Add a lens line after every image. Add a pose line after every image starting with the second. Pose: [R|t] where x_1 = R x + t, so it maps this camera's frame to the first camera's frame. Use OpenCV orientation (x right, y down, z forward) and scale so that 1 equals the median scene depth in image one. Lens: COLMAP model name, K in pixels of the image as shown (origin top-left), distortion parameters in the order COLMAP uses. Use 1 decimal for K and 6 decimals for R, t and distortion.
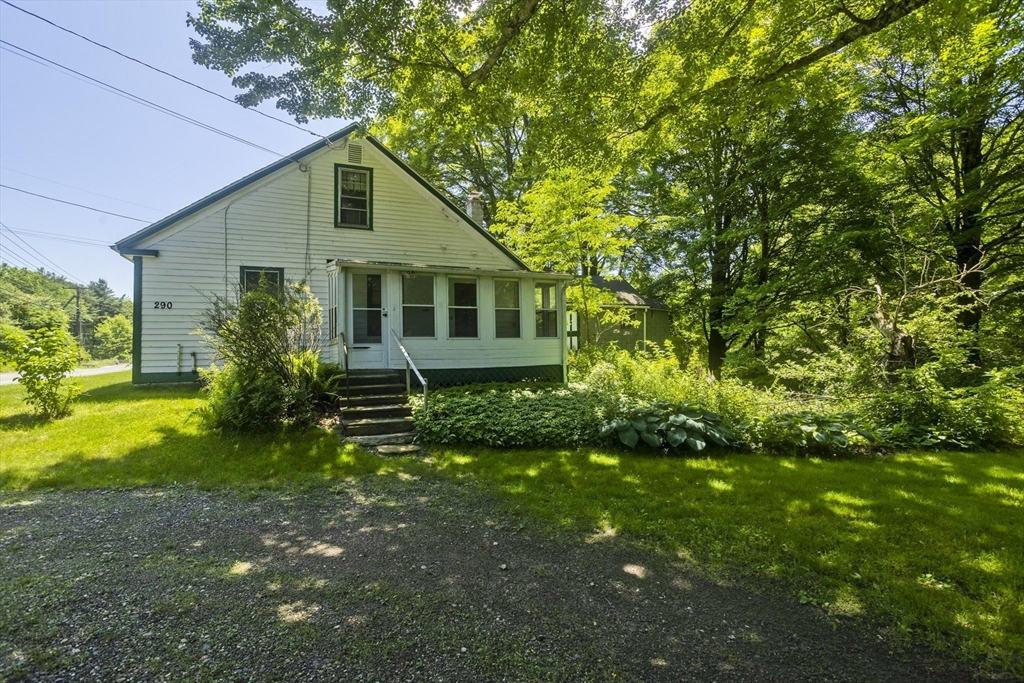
lens RADIAL K [[487.9, 0, 510.2], [0, 487.9, 337.0], [0, 0, 1]] dist [-0.054368, 0.030946]
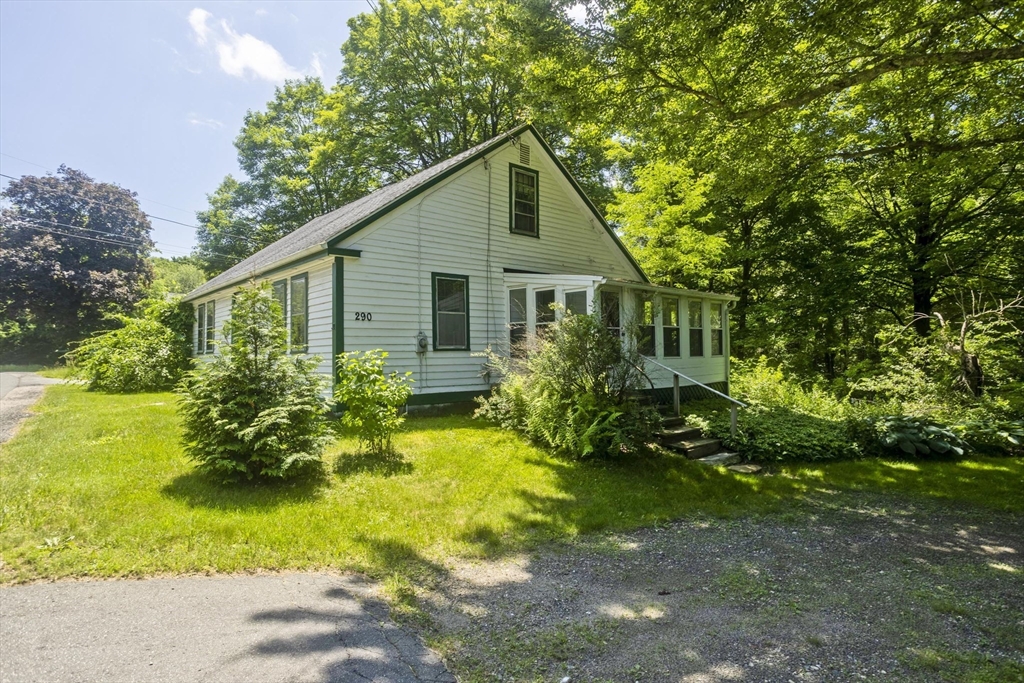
lens RADIAL K [[553.7, 0, 511.4], [0, 553.7, 329.9], [0, 0, 1]] dist [0.000744, 0.002353]
pose [[0.948449, 0.018787, 0.316372, -0.702219], [-0.016987, 0.999820, -0.008448, -0.034899], [-0.316474, 0.002638, 0.948597, 0.002599]]
